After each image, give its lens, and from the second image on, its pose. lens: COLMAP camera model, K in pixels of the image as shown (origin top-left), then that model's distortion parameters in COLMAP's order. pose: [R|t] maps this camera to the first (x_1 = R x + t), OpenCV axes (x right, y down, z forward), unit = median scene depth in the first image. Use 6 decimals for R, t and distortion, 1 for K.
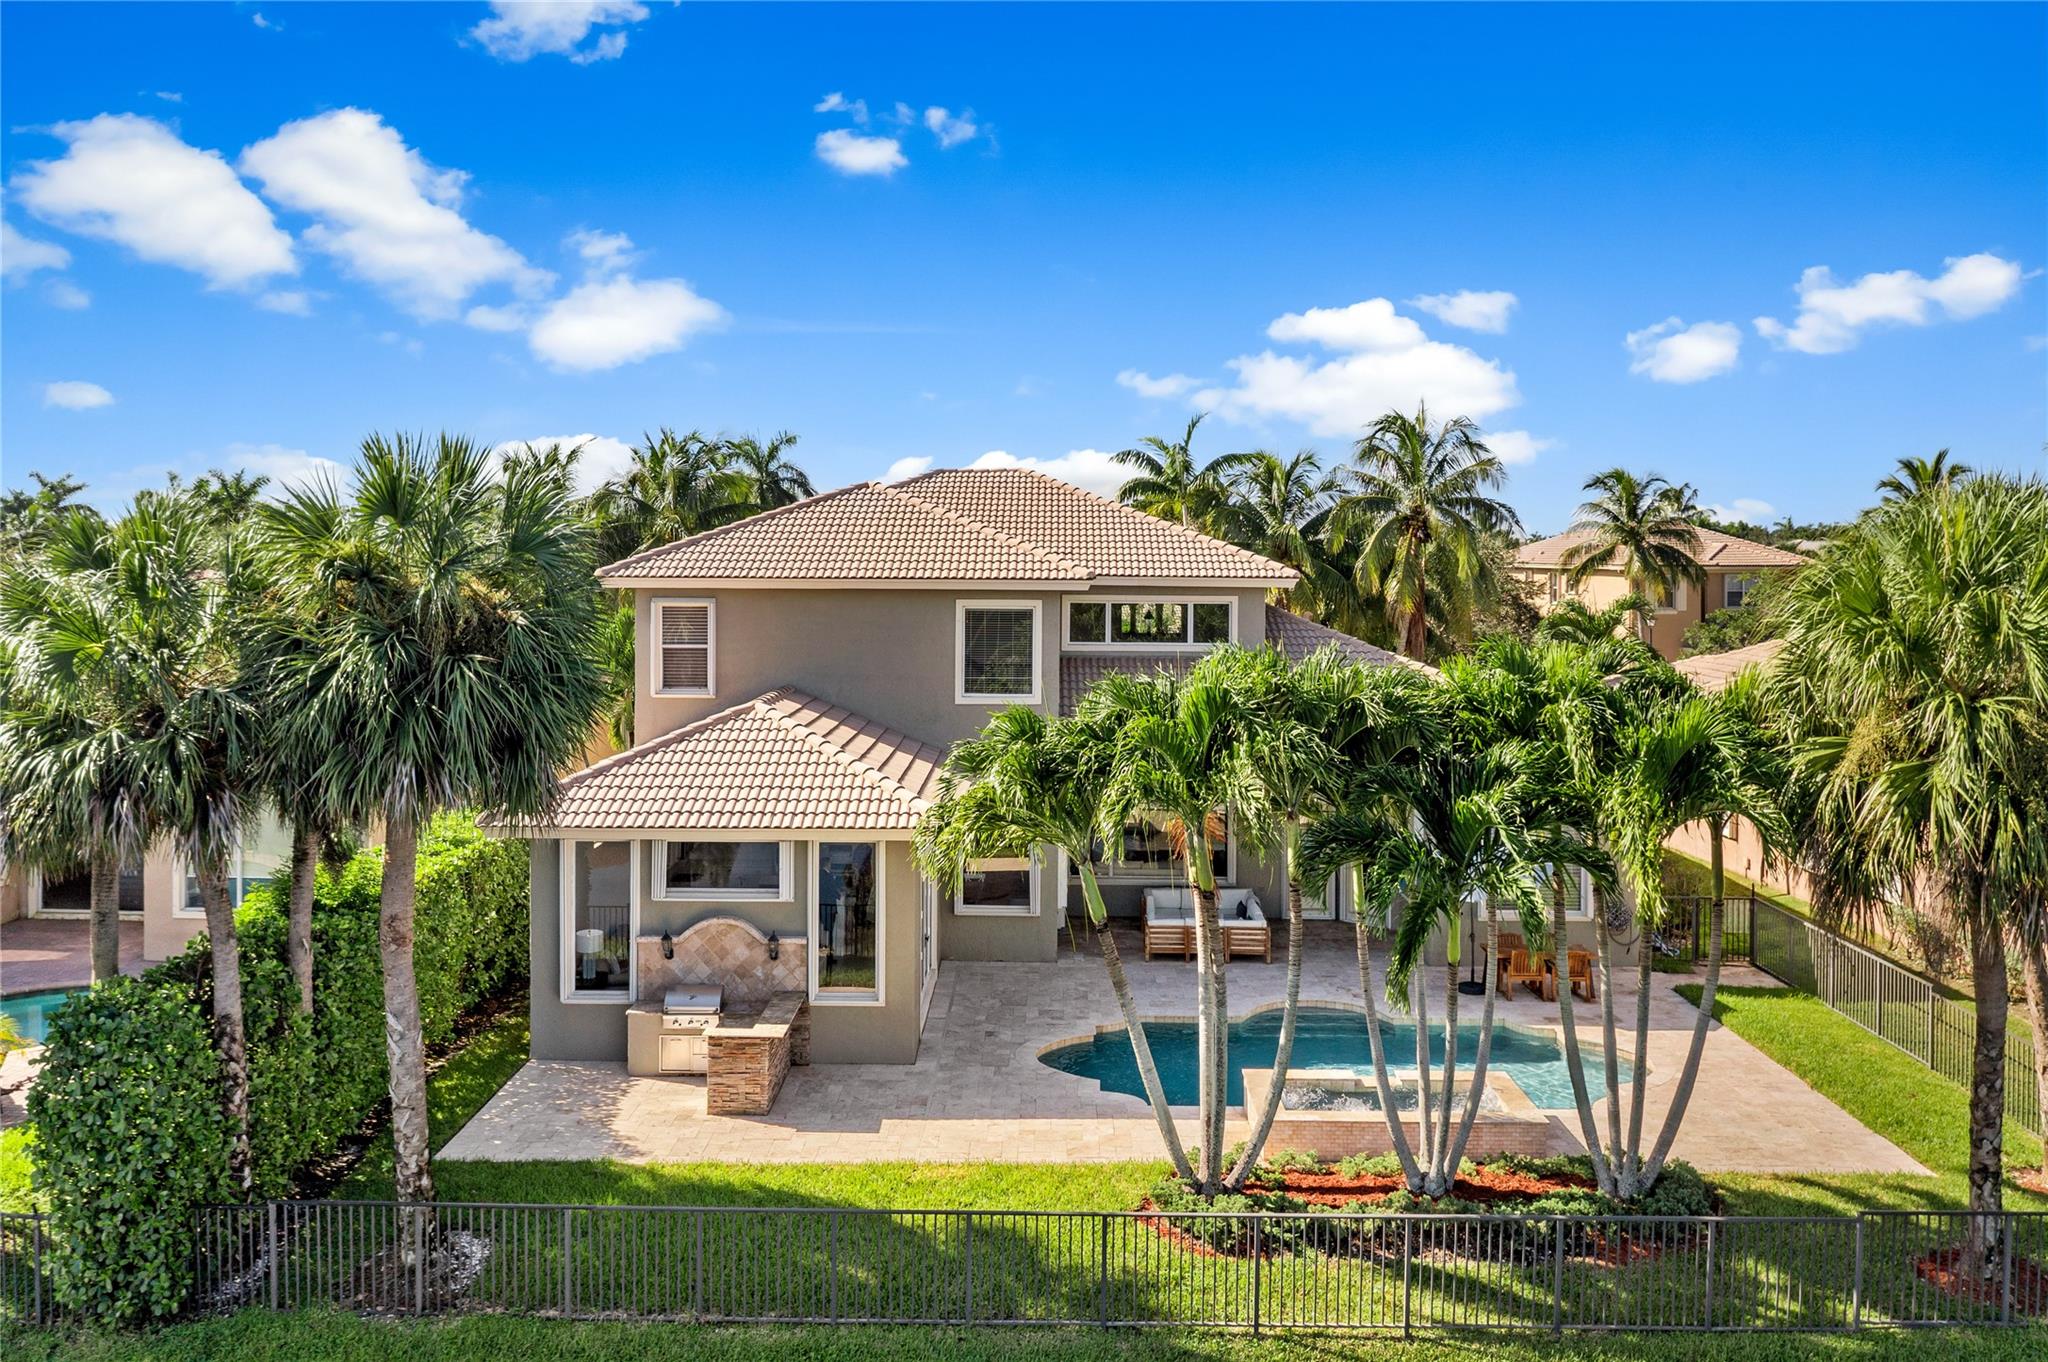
lens RADIAL K [[1637.9, 0, 1021.5], [0, 1637.9, 669.4], [0, 0, 1]] dist [-0.015558, 0.004633]
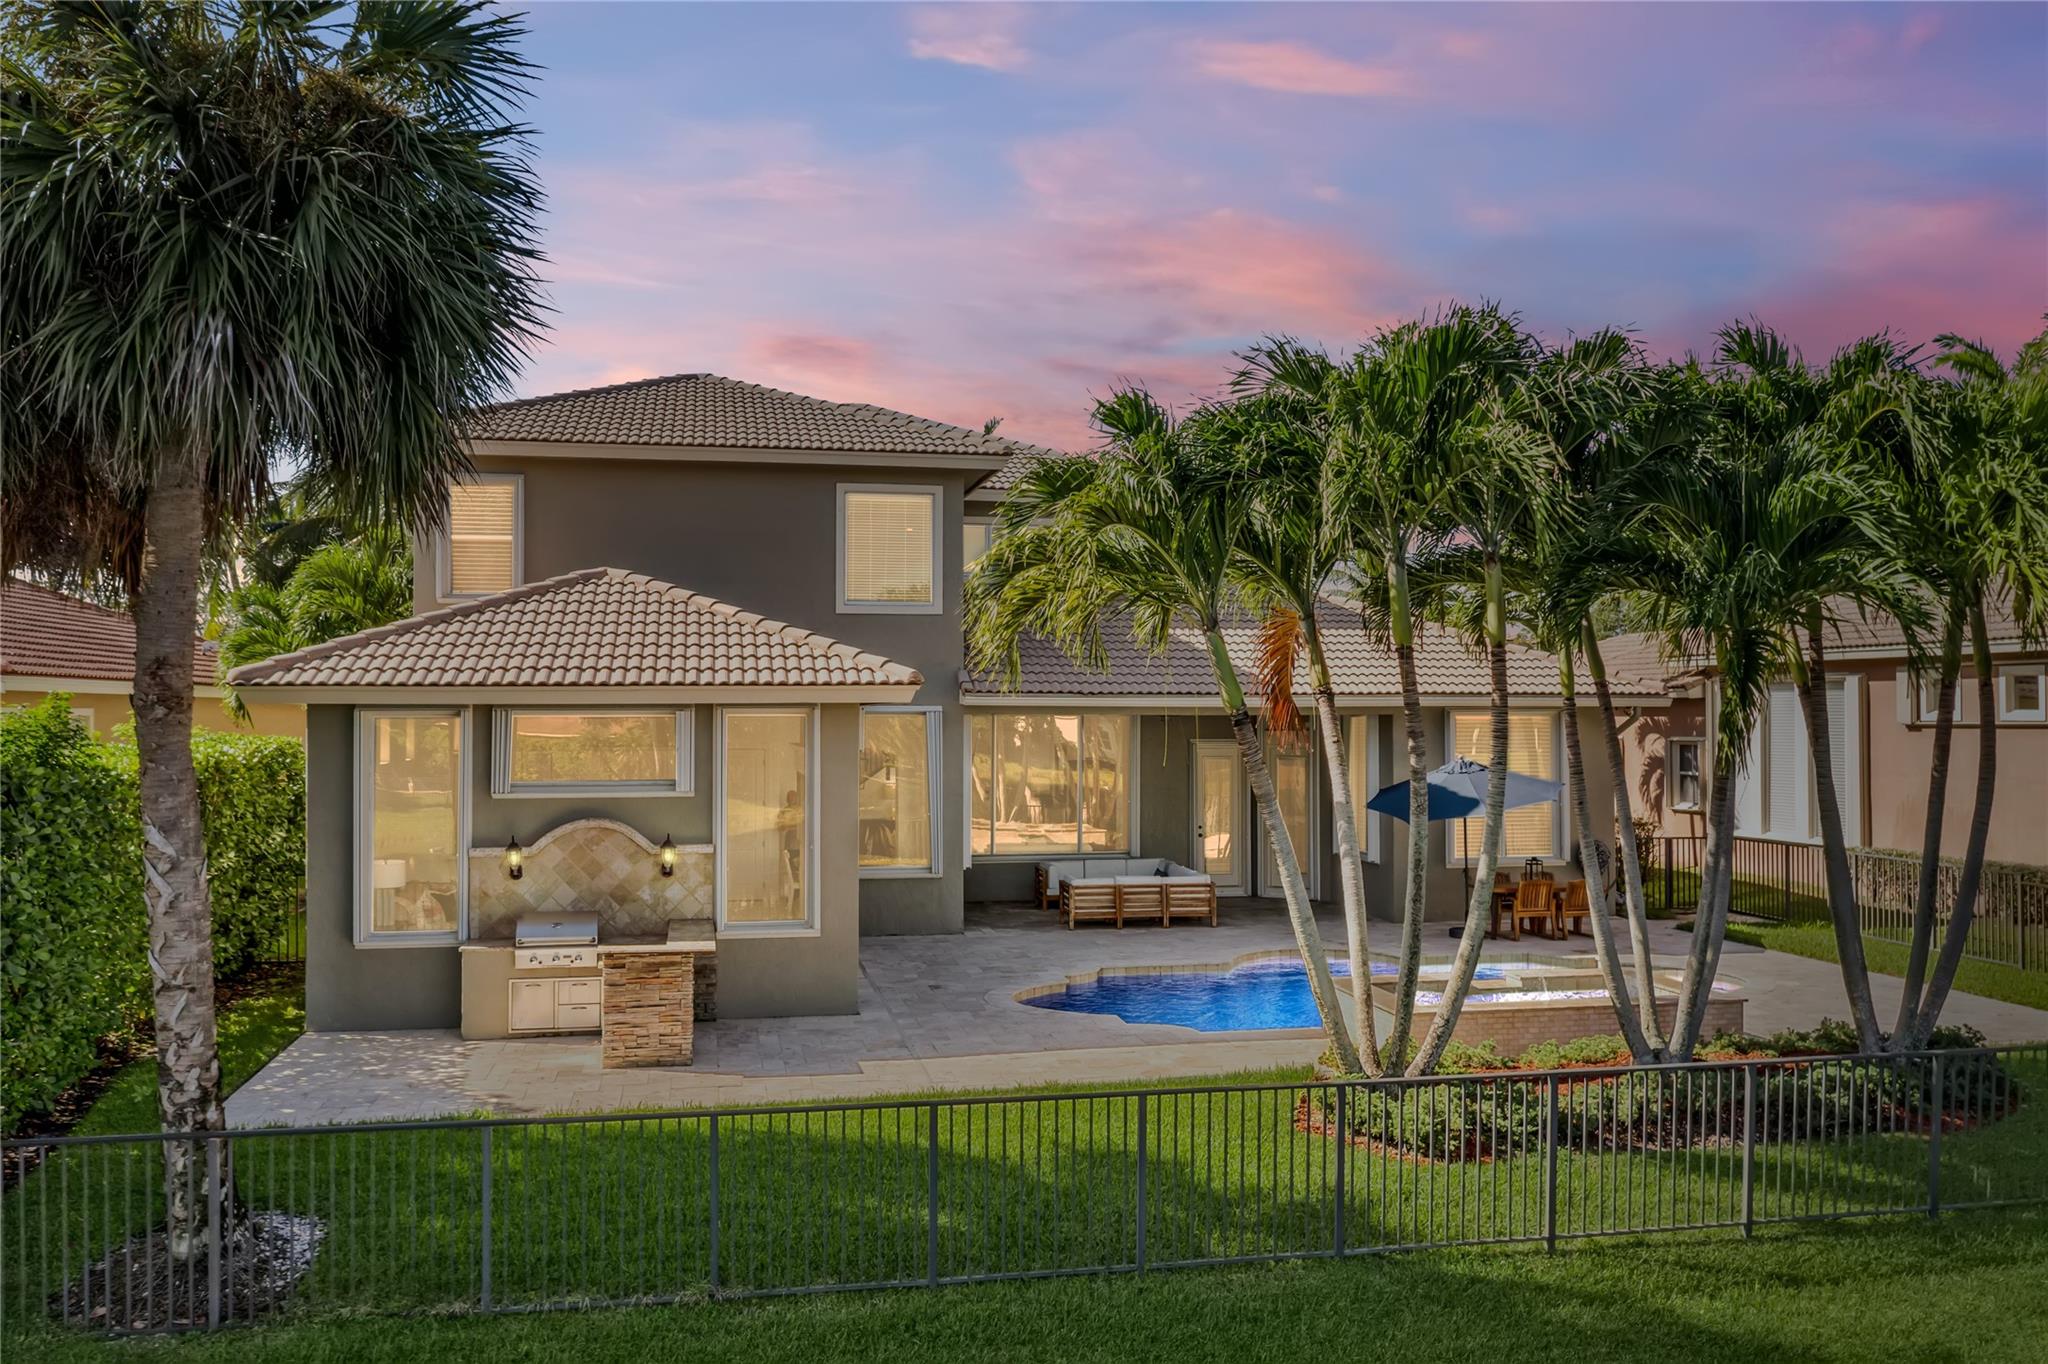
lens RADIAL K [[1637.9, 0, 1058.1], [0, 1637.9, 745.6], [0, 0, 1]] dist [-0.015558, 0.004633]
pose [[0.976892, -0.009302, 0.213530, -0.191496], [0.016435, 0.999364, -0.031653, 0.204392], [-0.213100, 0.034431, 0.976424, 0.353263]]
